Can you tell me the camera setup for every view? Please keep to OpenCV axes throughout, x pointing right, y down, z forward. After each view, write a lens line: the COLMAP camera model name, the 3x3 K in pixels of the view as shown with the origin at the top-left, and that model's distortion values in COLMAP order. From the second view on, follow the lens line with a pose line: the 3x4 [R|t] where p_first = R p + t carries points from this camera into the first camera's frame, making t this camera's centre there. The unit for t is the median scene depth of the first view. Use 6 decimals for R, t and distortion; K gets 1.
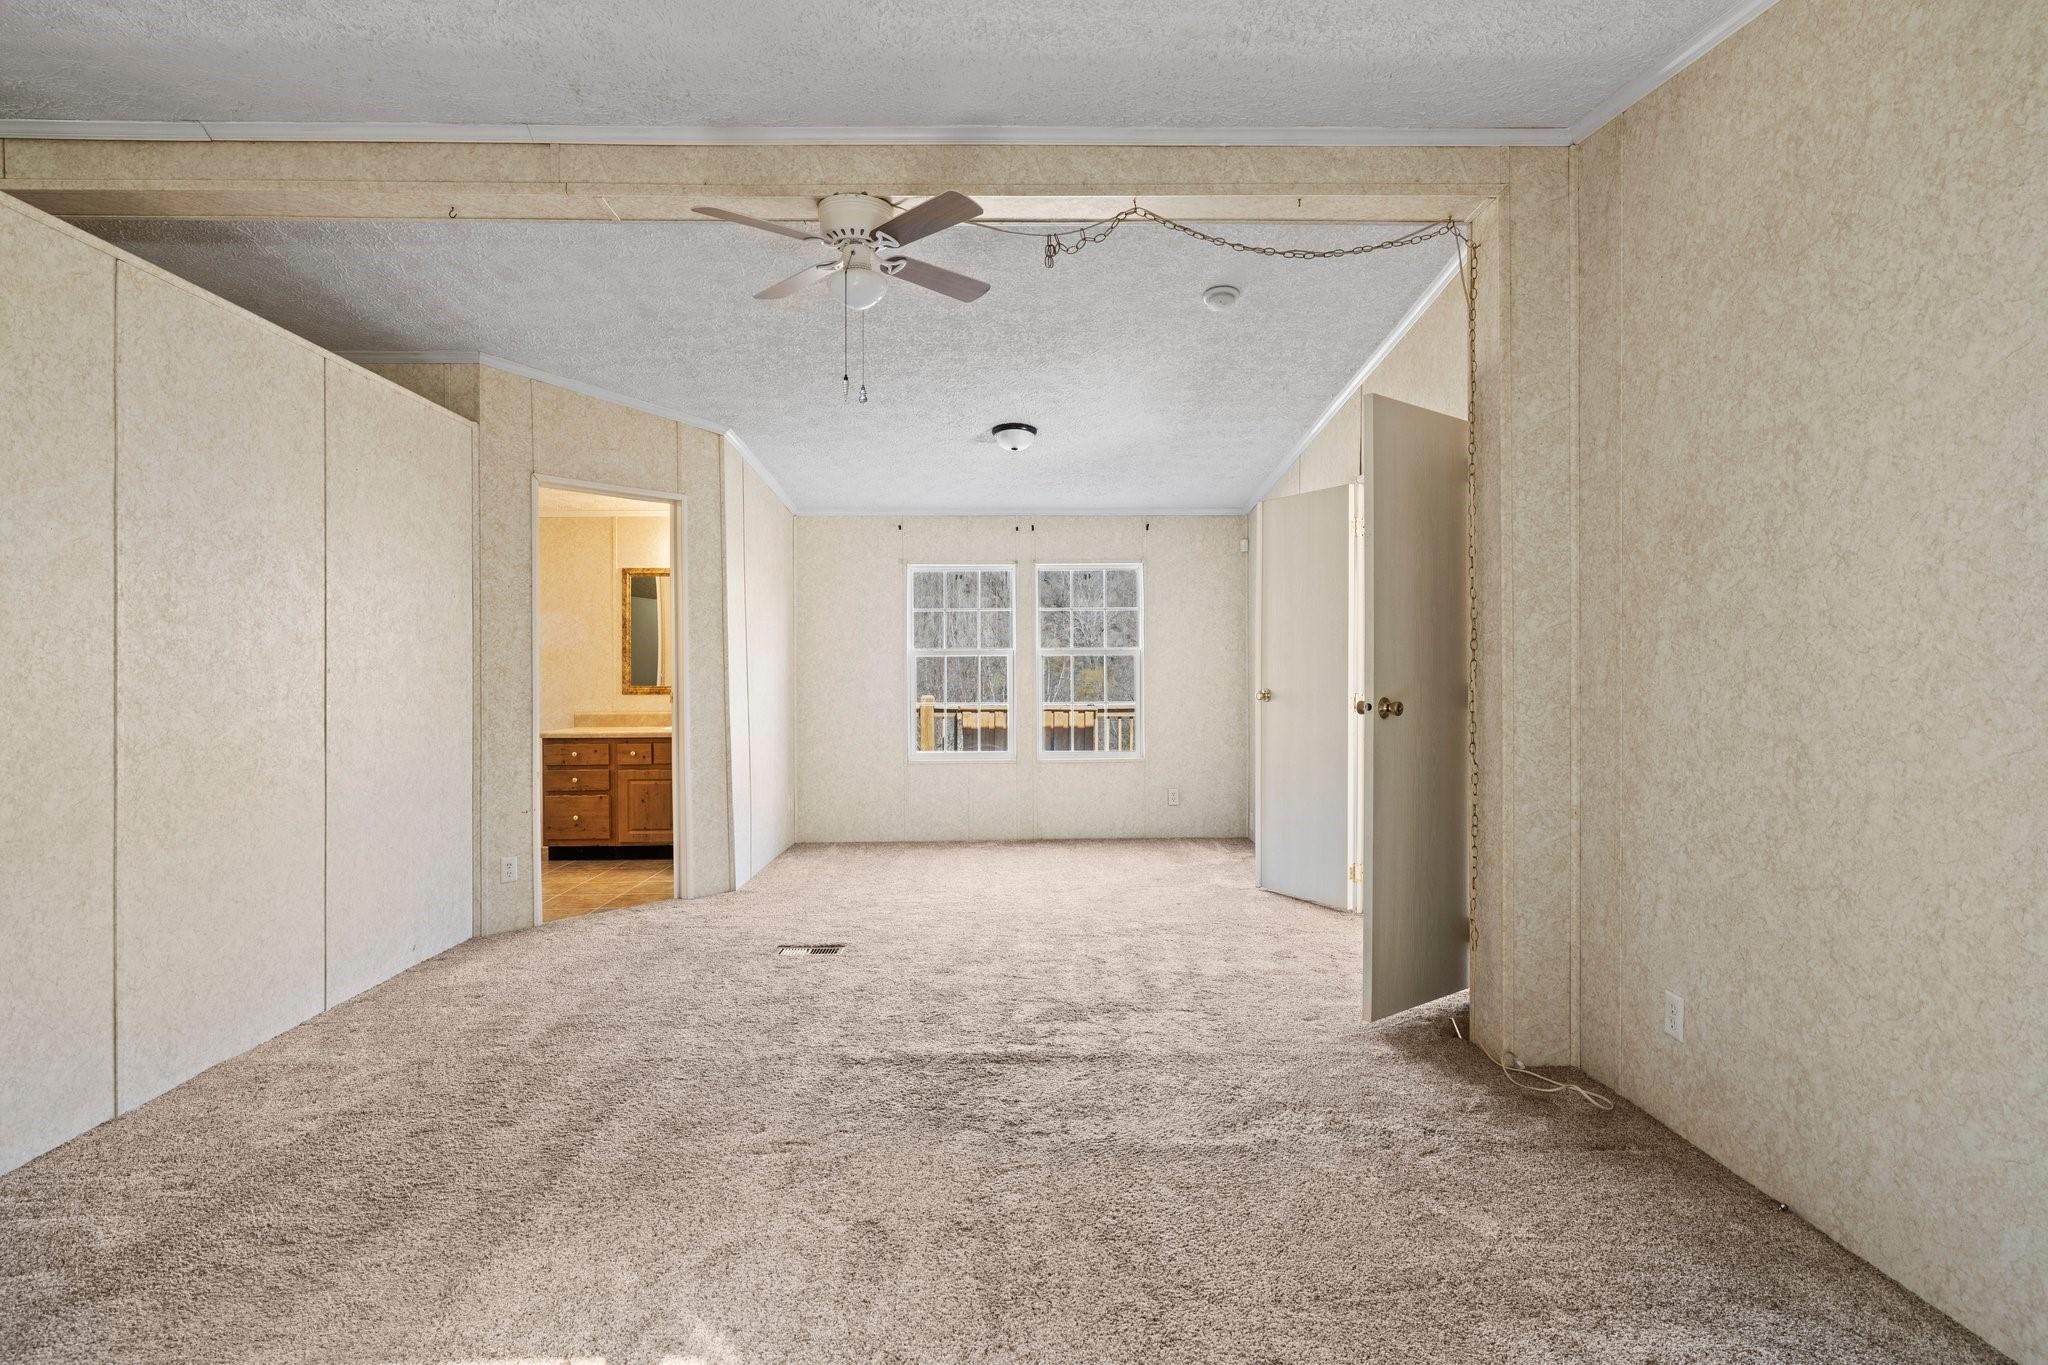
lens RADIAL K [[1059.9, 0, 1026.1], [0, 1059.9, 681.0], [0, 0, 1]] dist [-0.001041, 0.001008]
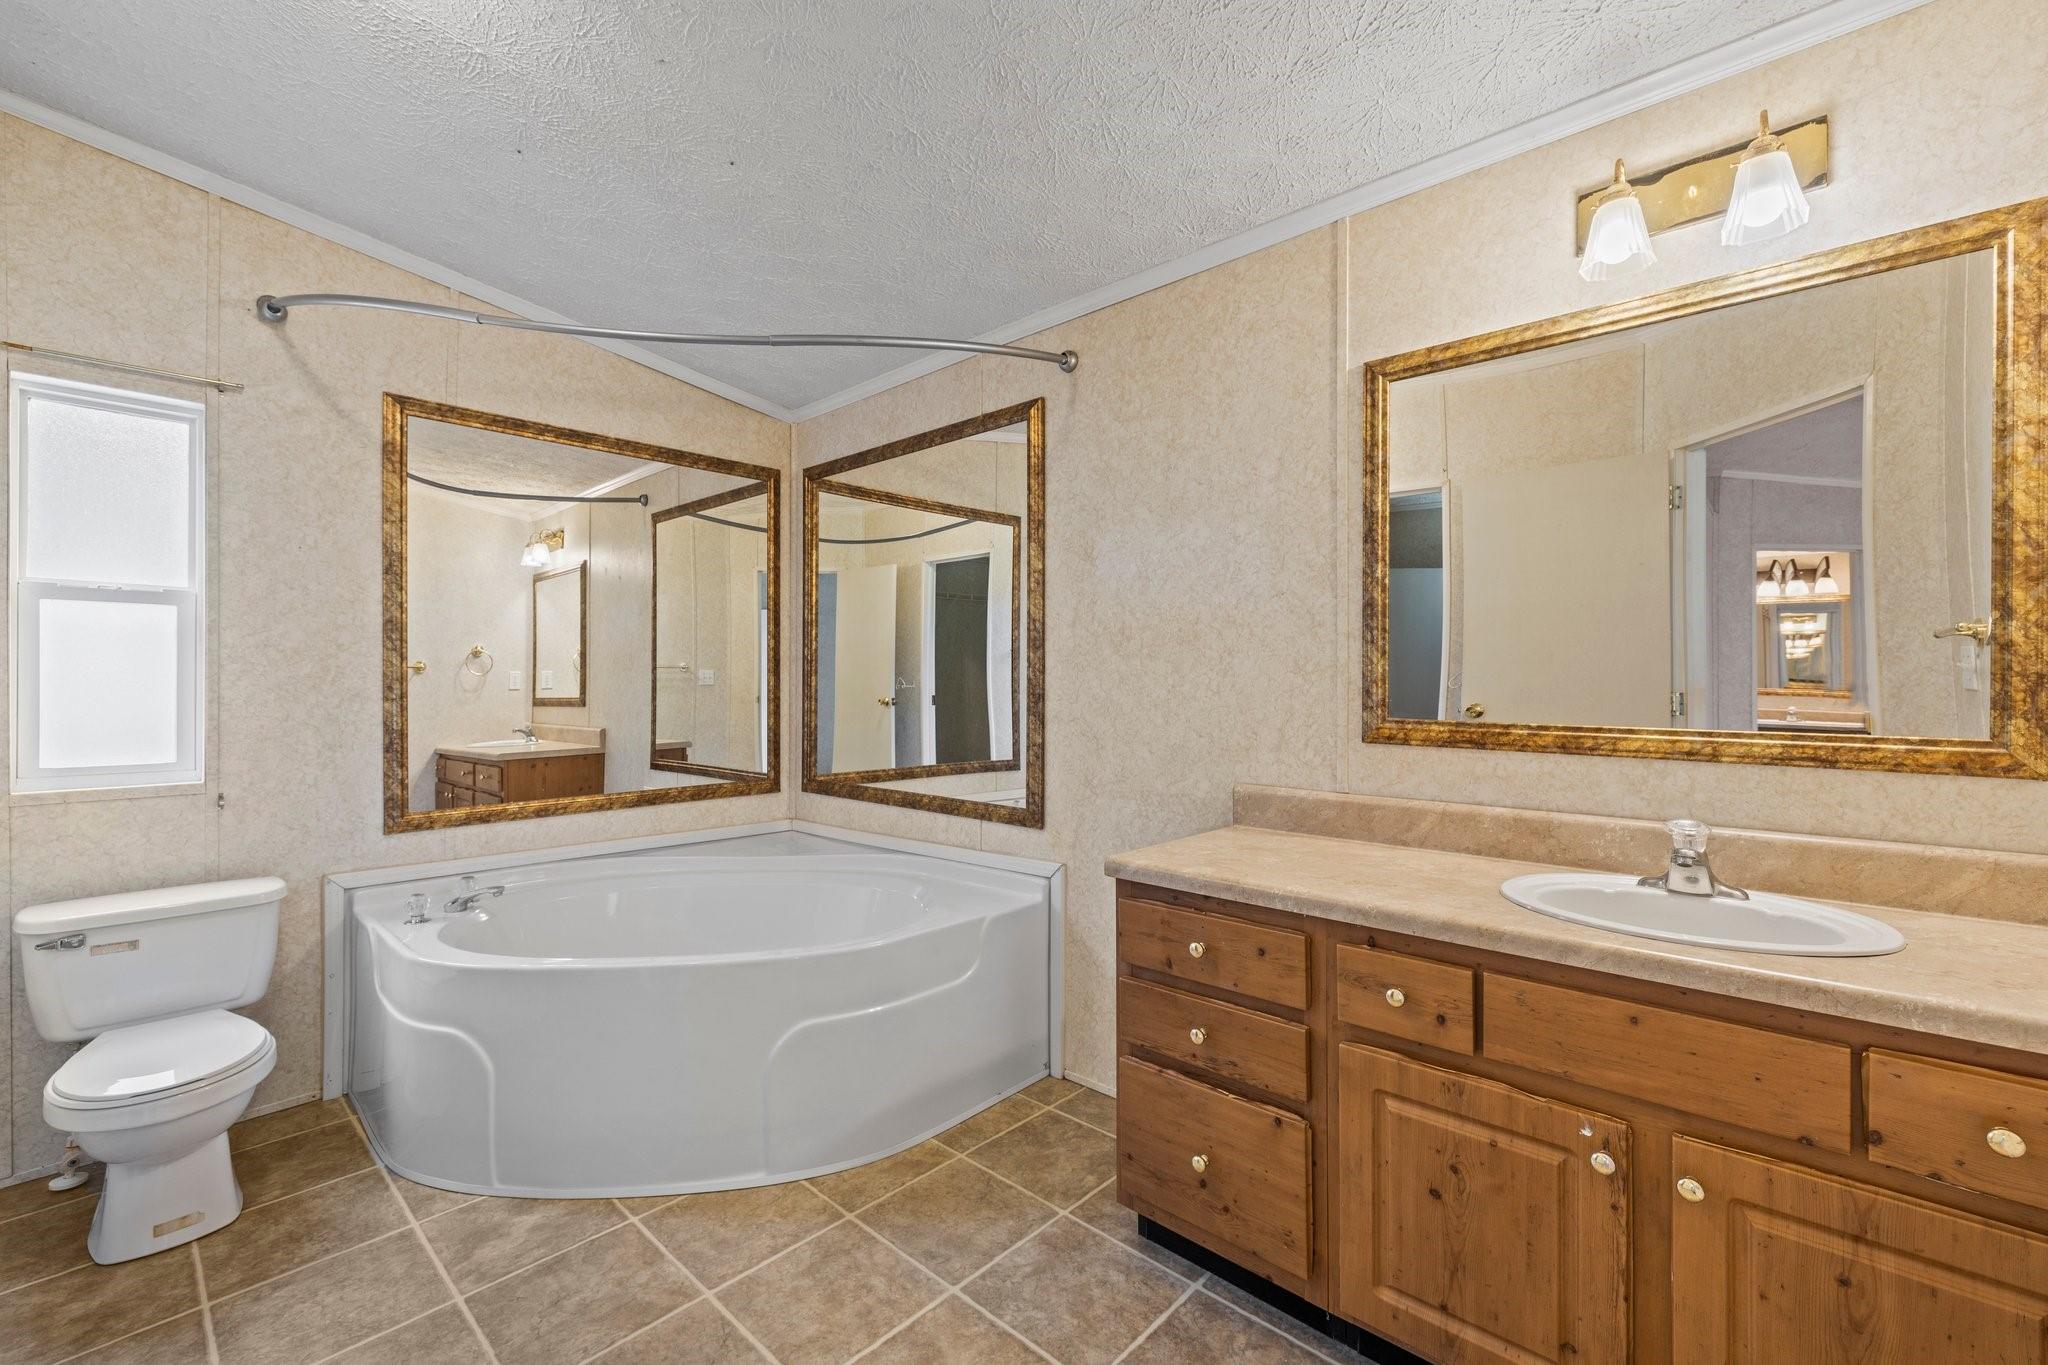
lens RADIAL K [[858.9, 0, 1030.3], [0, 858.9, 660.8], [0, 0, 1]] dist [0.001330, 0.000522]
pose [[0.727141, 0.000981, -0.686488, -0.291555], [-0.006967, 0.999958, -0.005951, -0.011646], [0.686453, 0.009110, 0.727117, 0.785076]]
